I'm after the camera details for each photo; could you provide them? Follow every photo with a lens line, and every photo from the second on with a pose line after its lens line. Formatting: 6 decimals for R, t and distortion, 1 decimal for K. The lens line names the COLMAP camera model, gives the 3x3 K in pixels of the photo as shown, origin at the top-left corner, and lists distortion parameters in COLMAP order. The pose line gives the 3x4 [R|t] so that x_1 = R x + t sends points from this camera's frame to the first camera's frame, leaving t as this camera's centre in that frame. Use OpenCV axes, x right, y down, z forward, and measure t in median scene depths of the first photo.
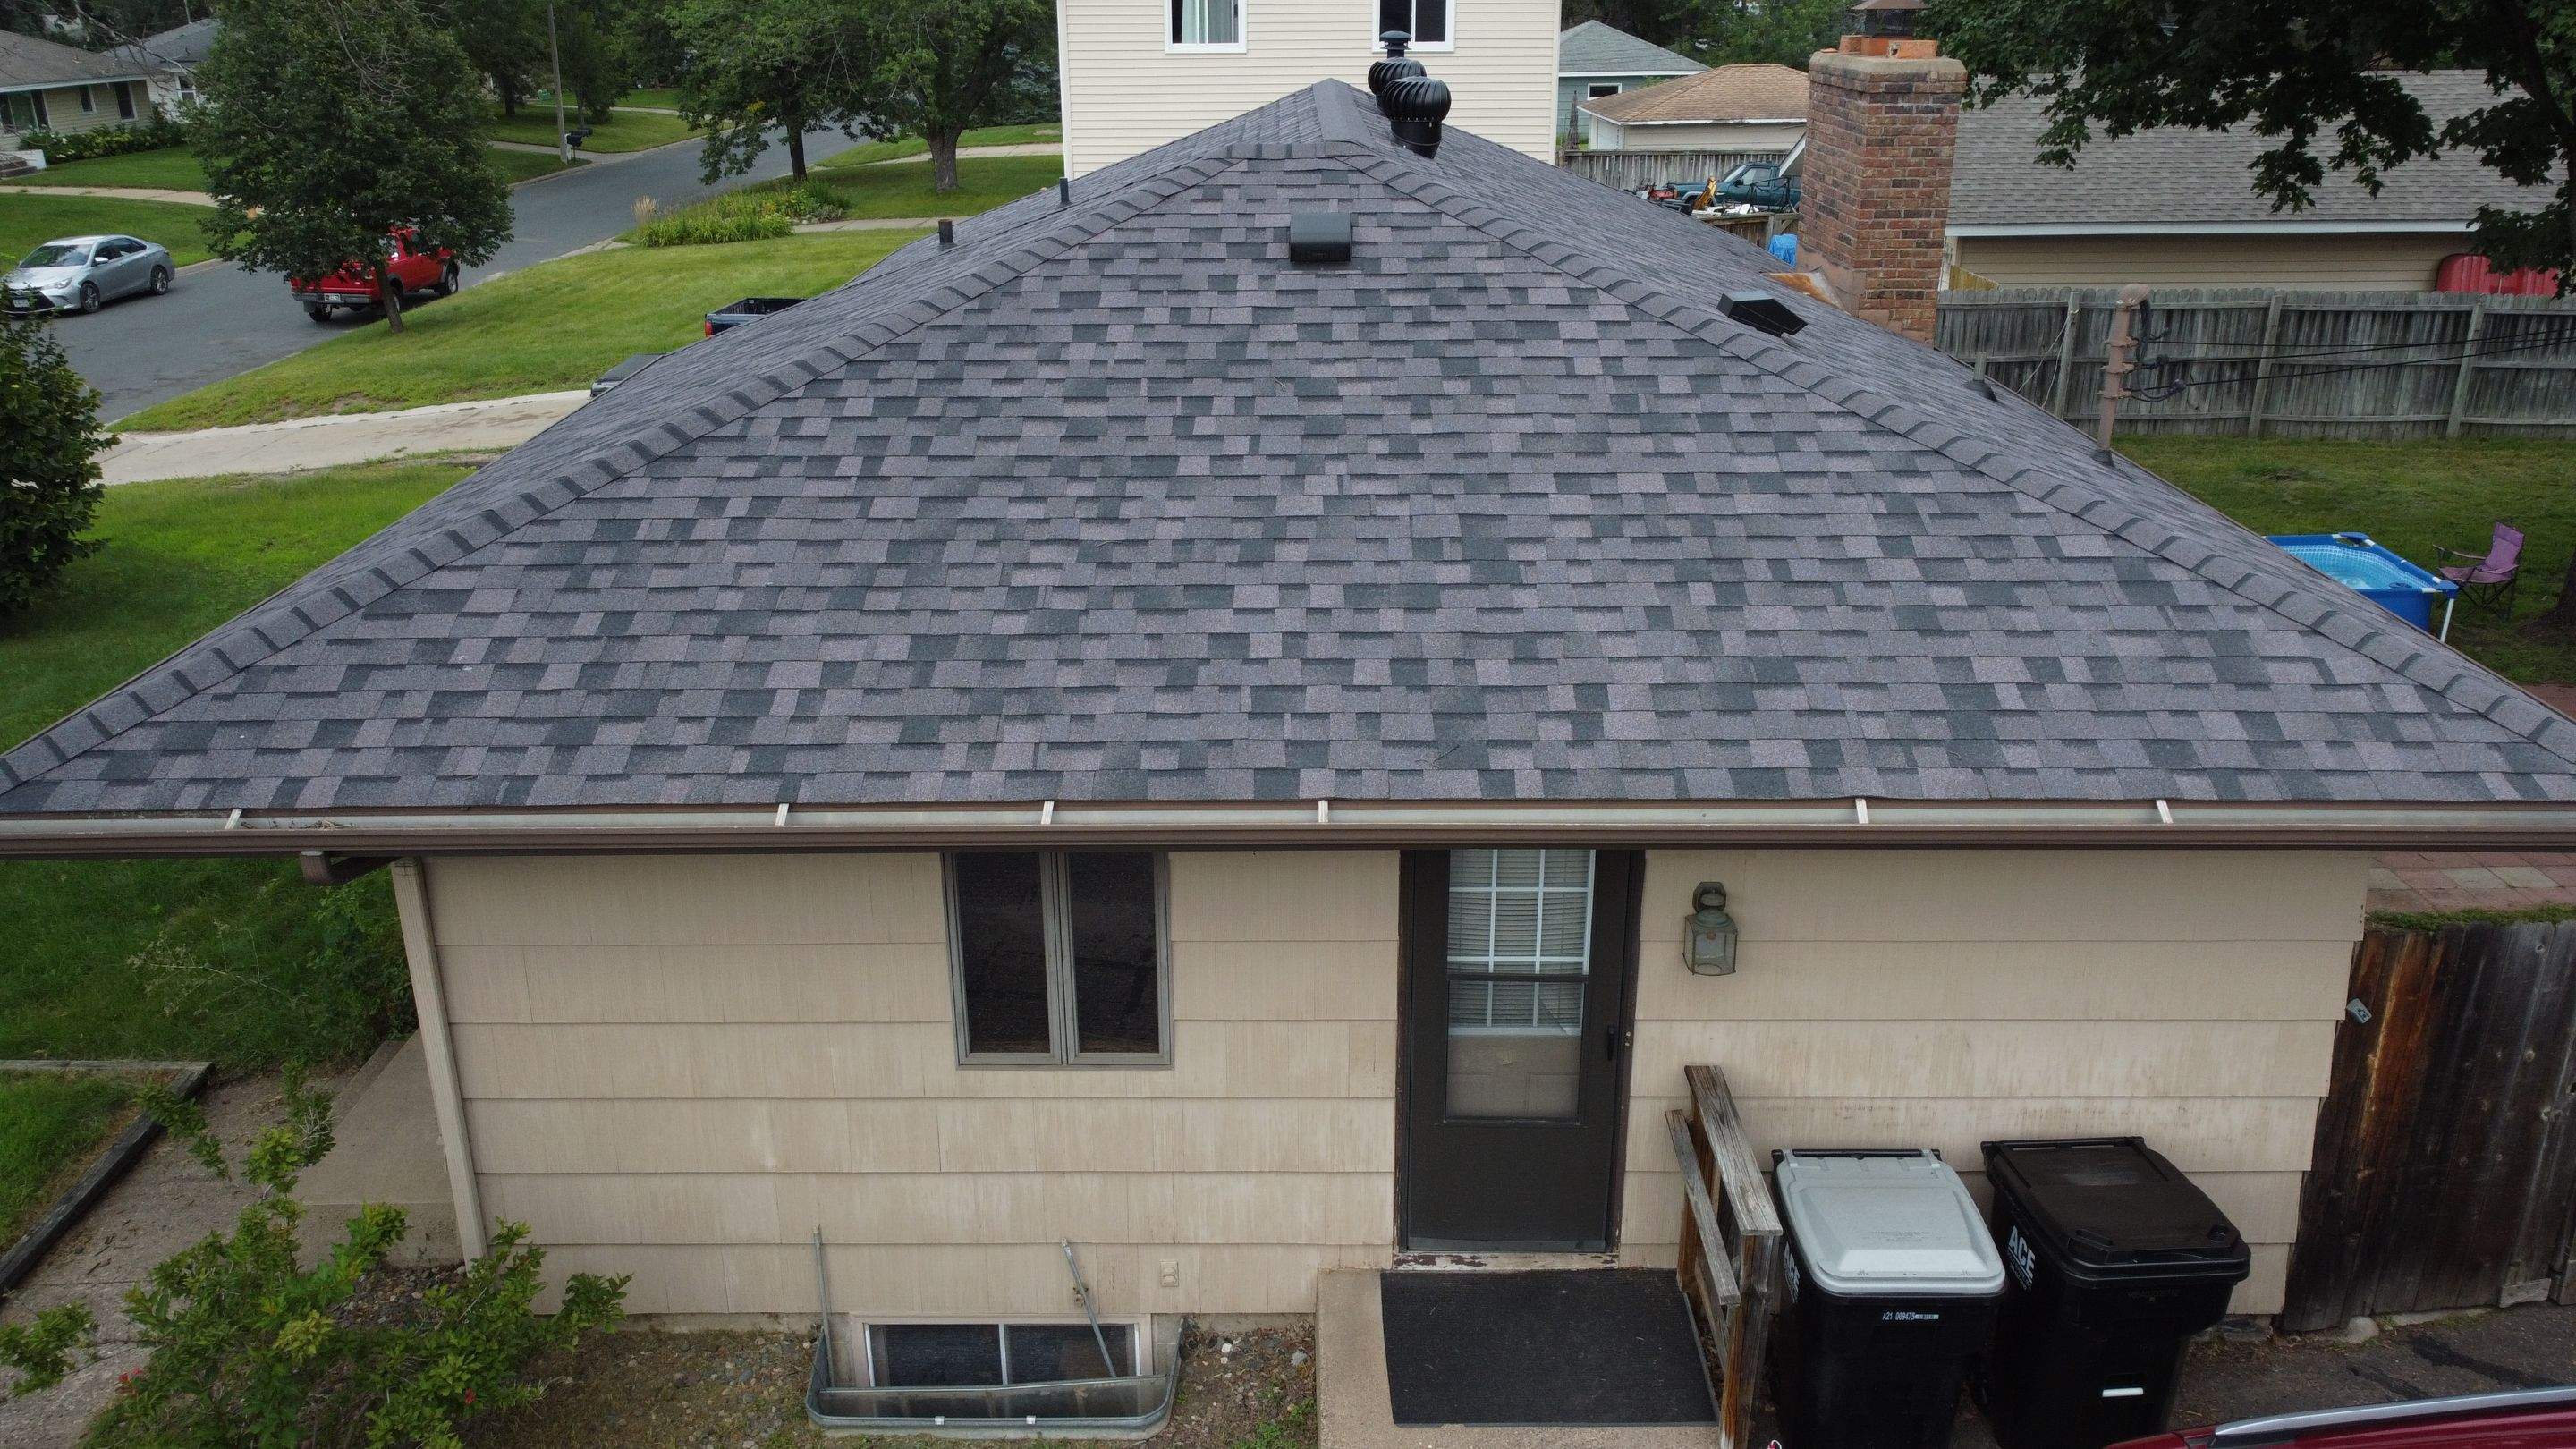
lens RADIAL K [[1941.4, 0, 1276.1], [0, 1941.4, 725.5], [0, 0, 1]] dist [0.010509, -0.021468]
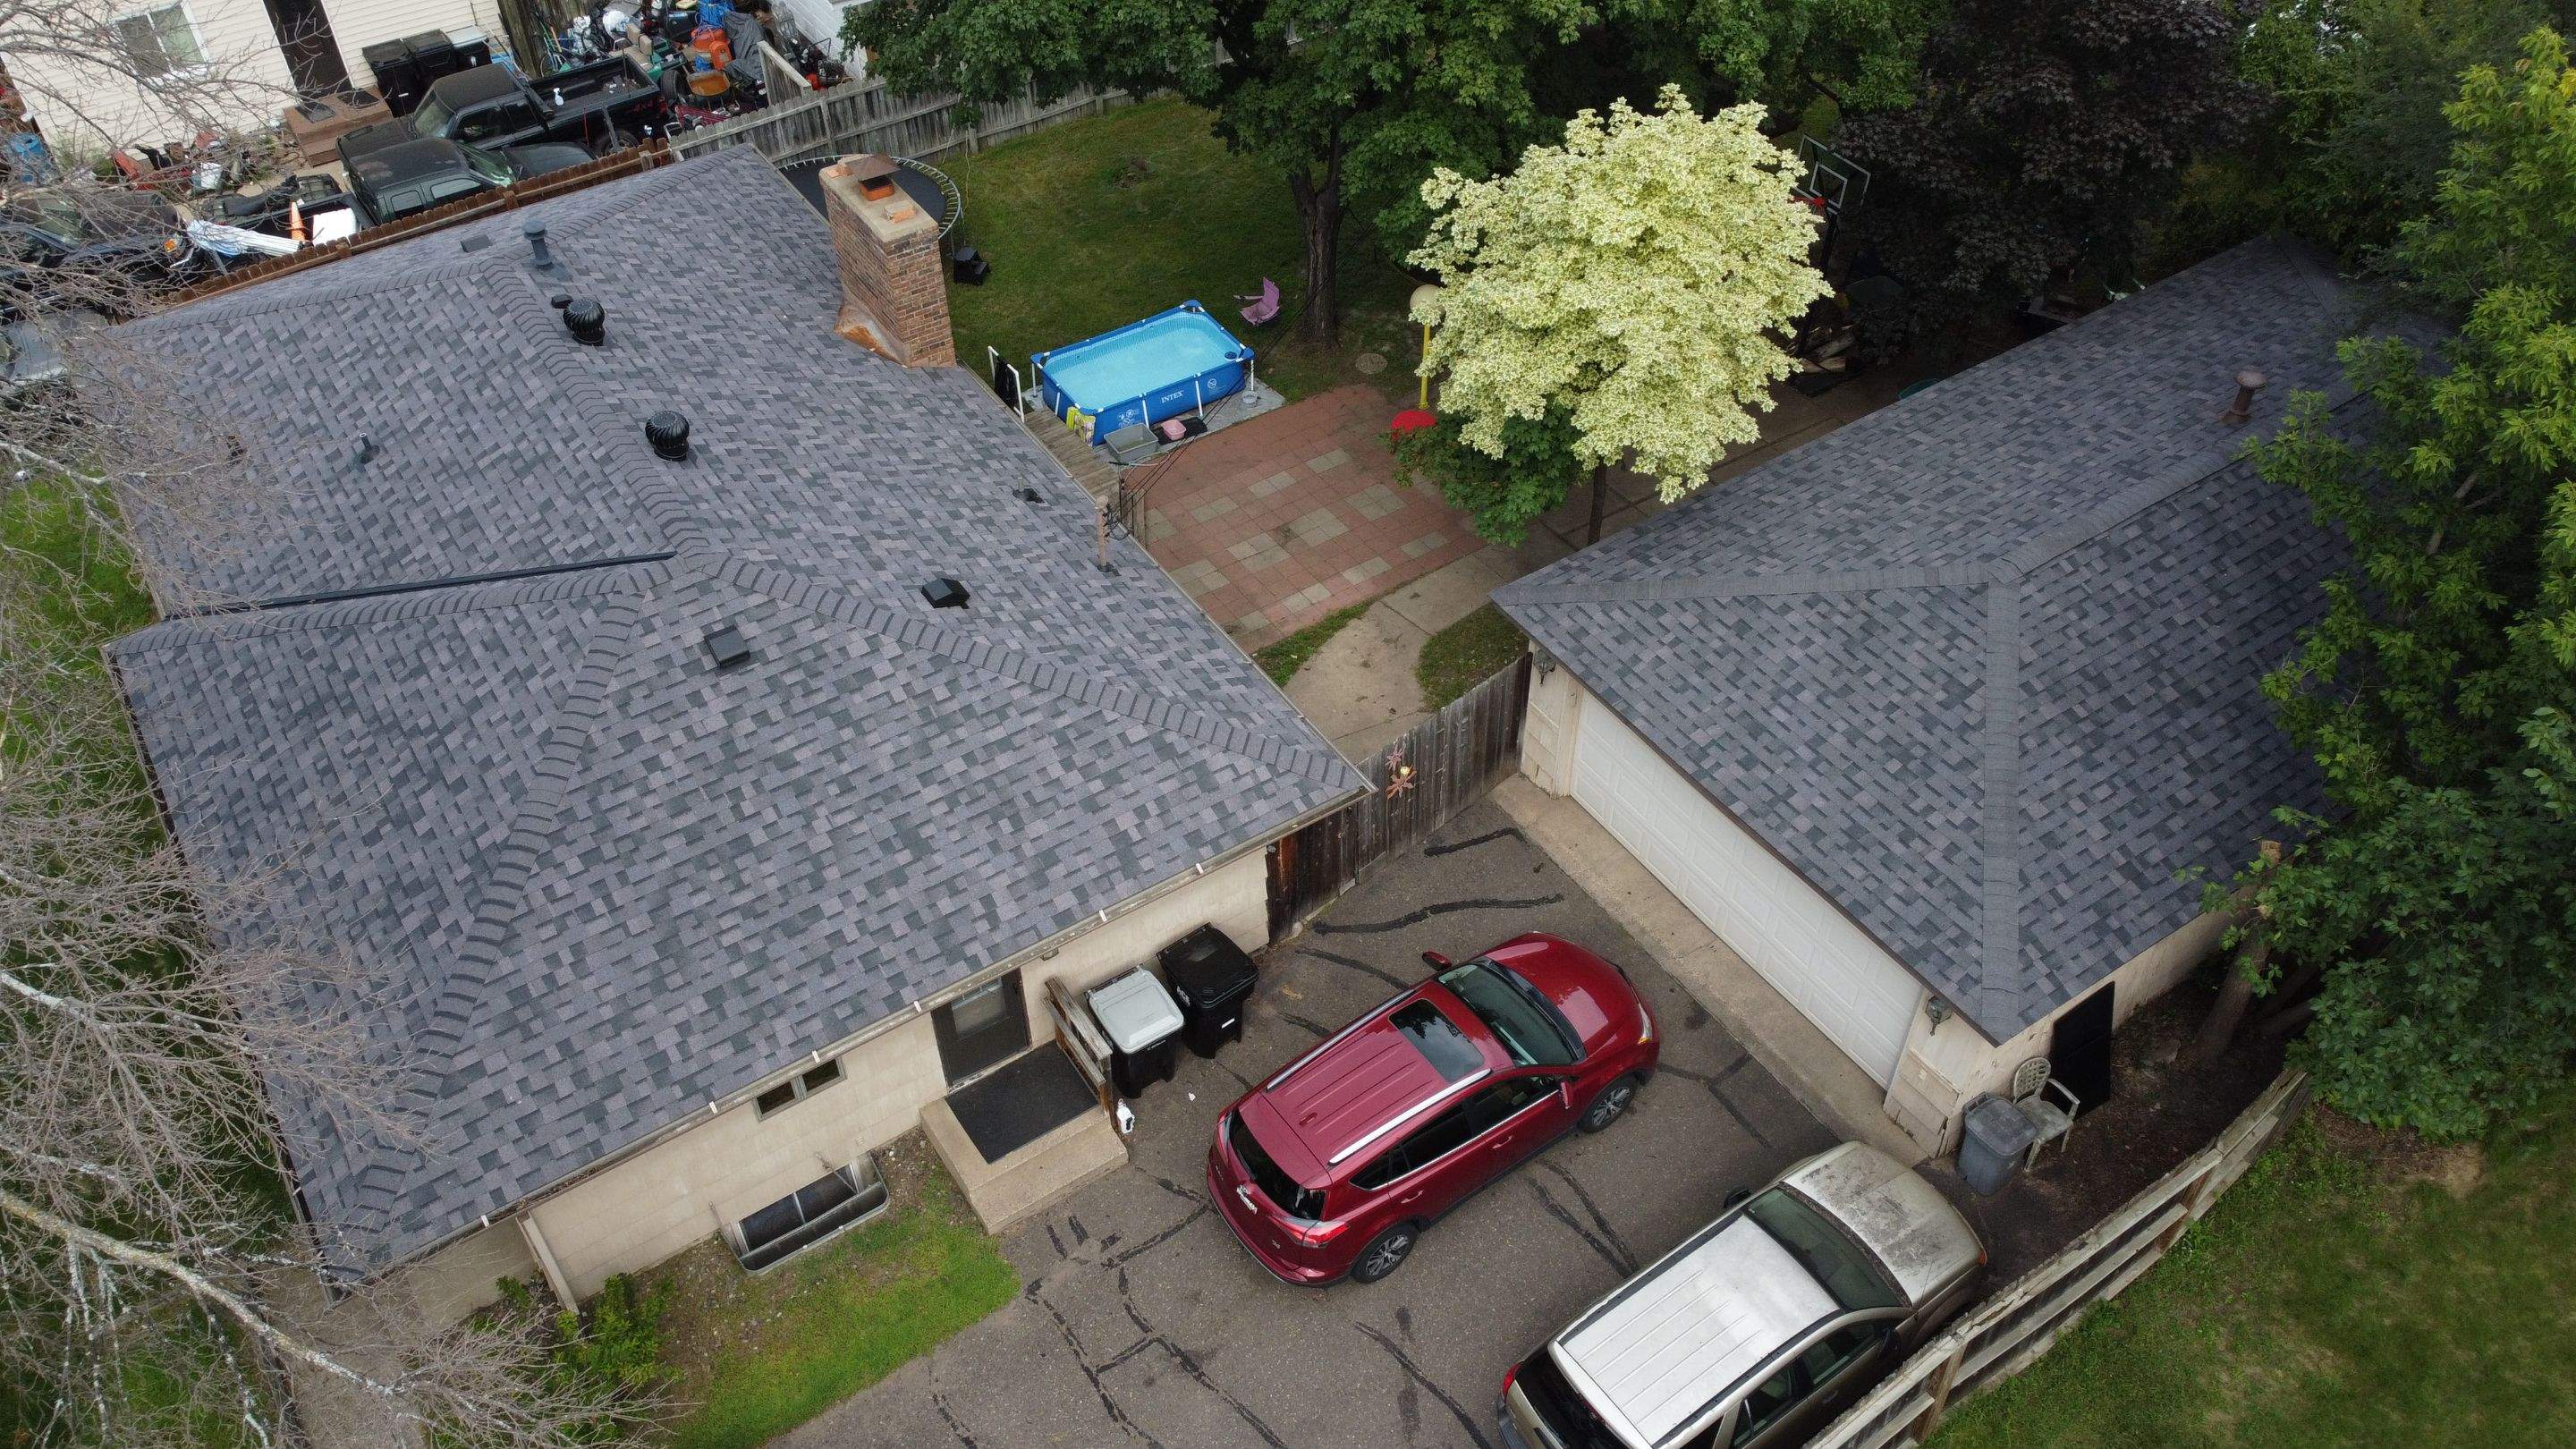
lens RADIAL K [[1941.4, 0, 1276.1], [0, 1941.4, 725.5], [0, 0, 1]] dist [0.010509, -0.021468]
pose [[0.829447, -0.392323, 0.397617, -0.380902], [0.203430, 0.875108, 0.439093, -1.090939], [-0.520224, -0.283317, 0.805666, -0.992517]]
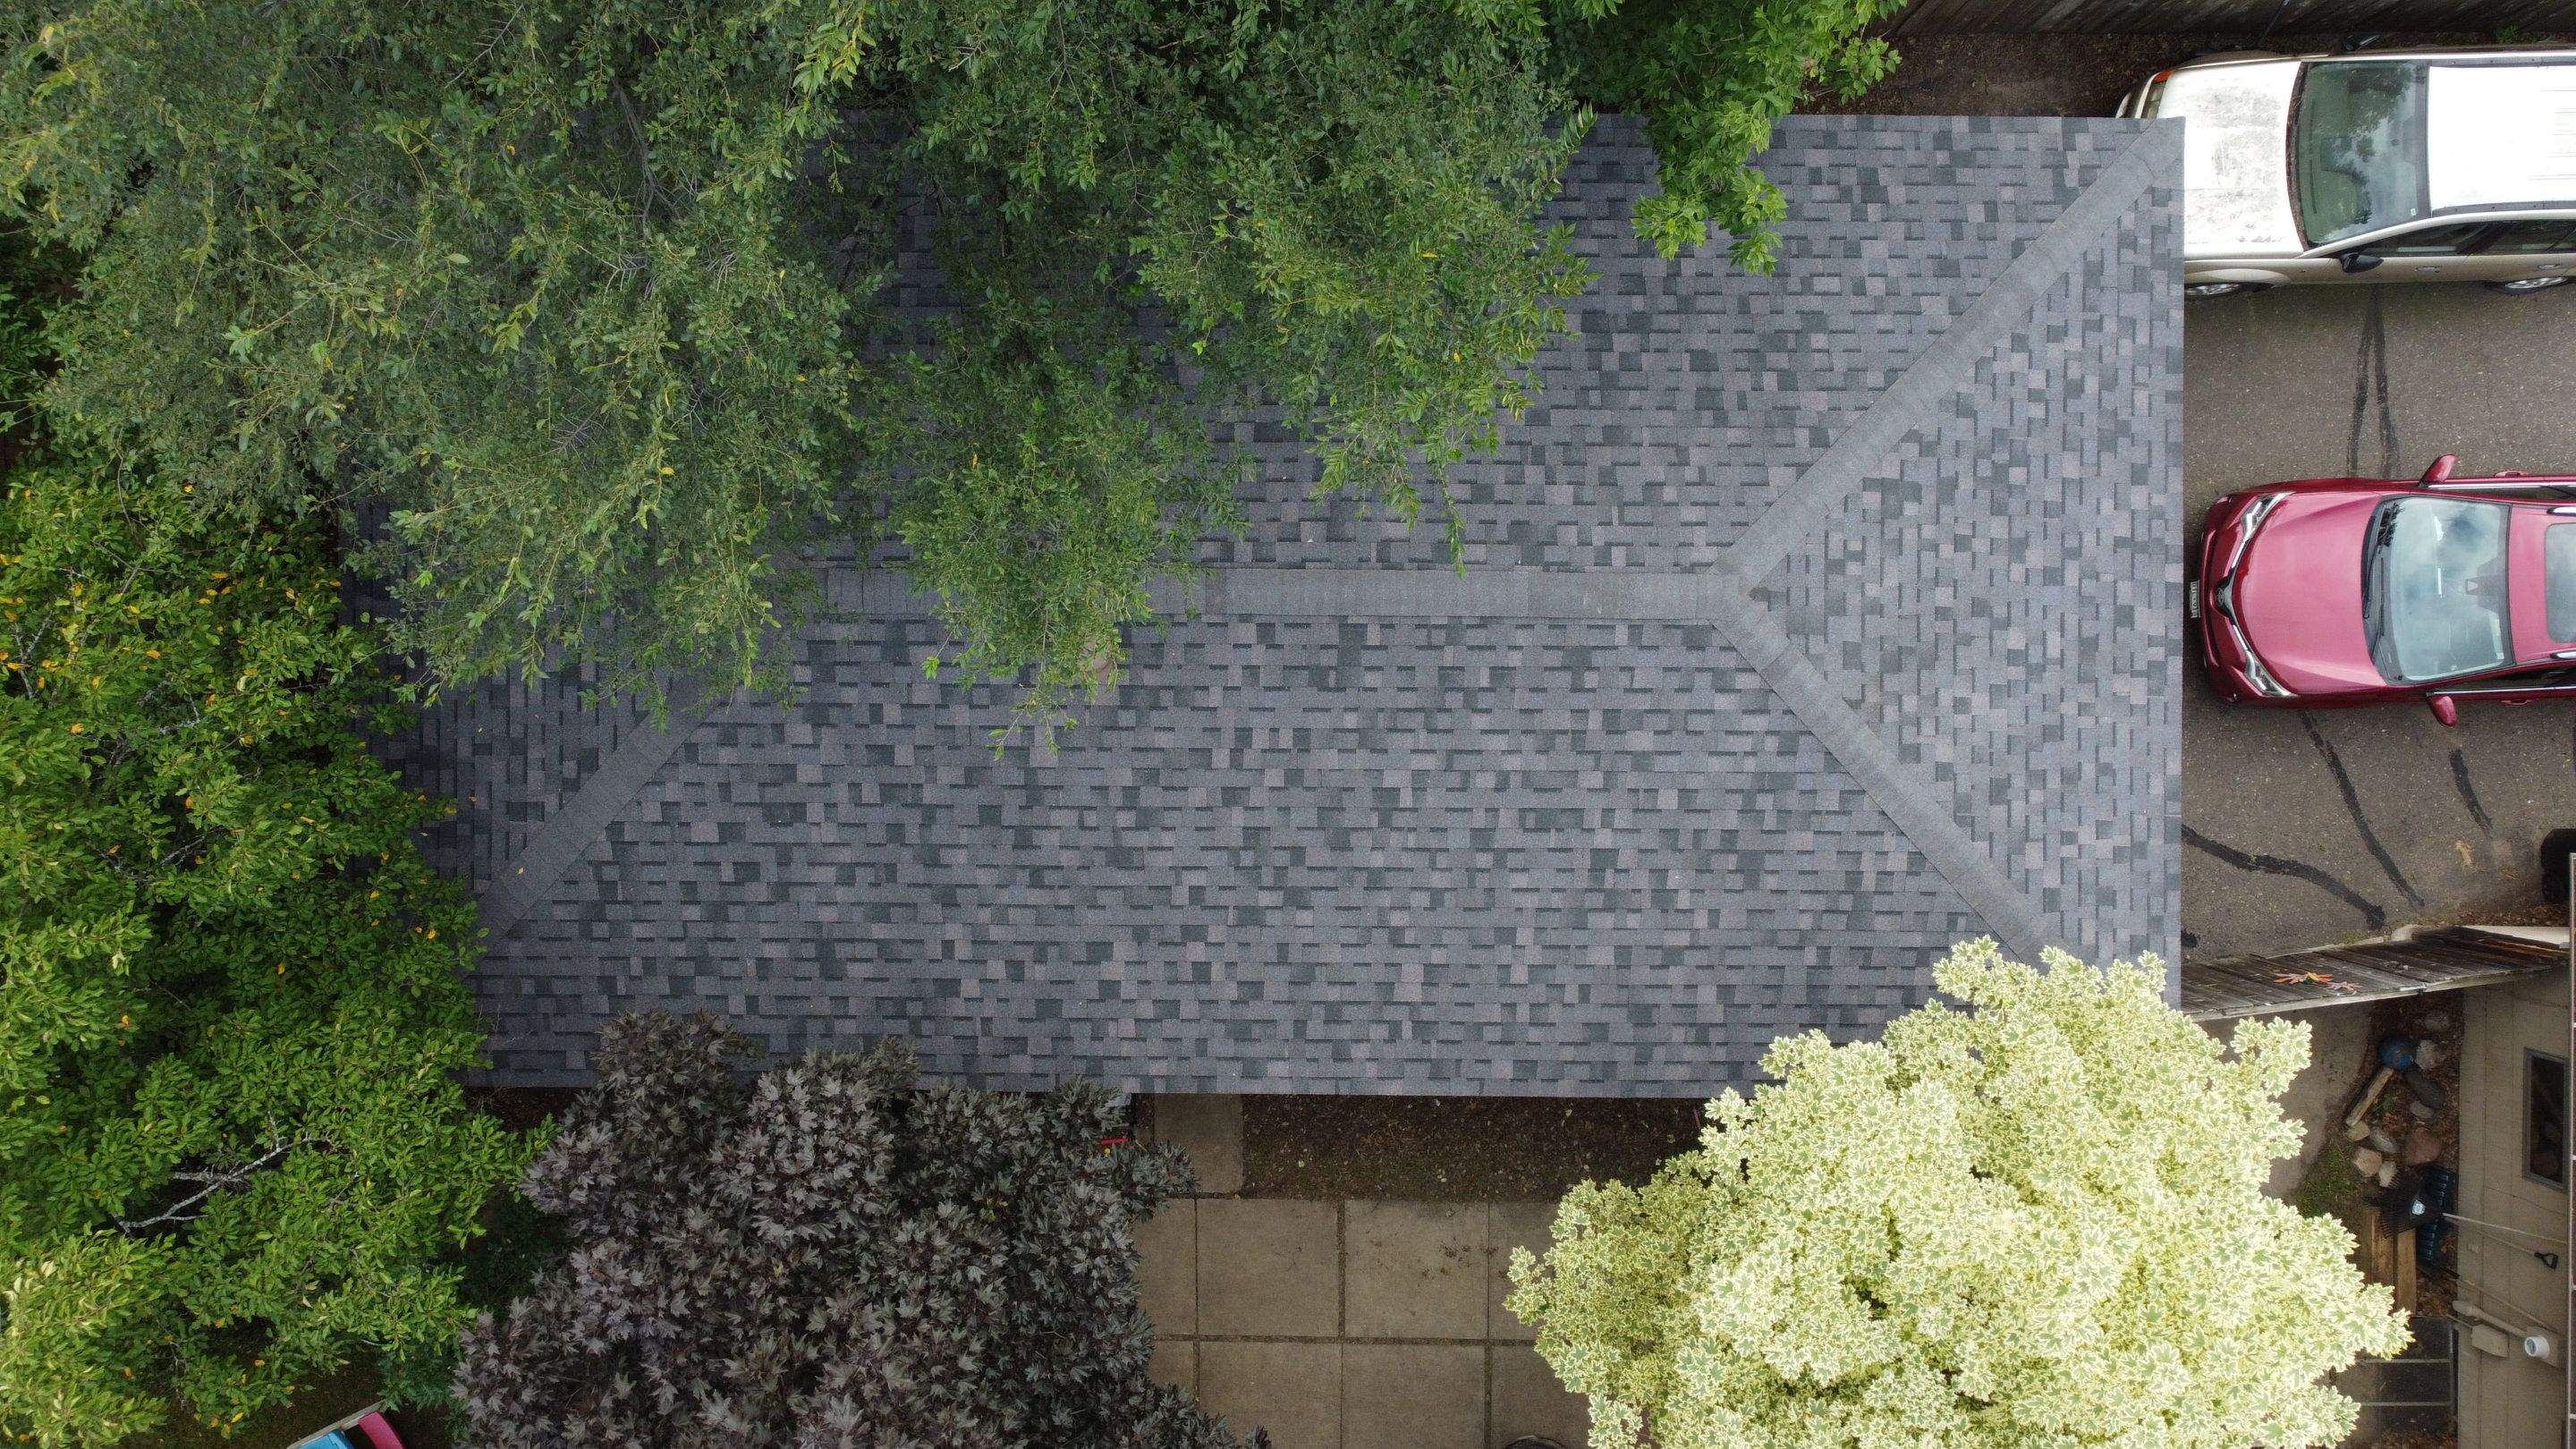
lens RADIAL K [[1941.4, 0, 1276.1], [0, 1941.4, 725.5], [0, 0, 1]] dist [0.010509, -0.021468]
pose [[-0.999961, 0.000593, 0.008812, 1.732395], [0.007994, -0.363369, 0.931611, -1.559996], [0.003755, 0.931645, 0.363350, 0.036675]]
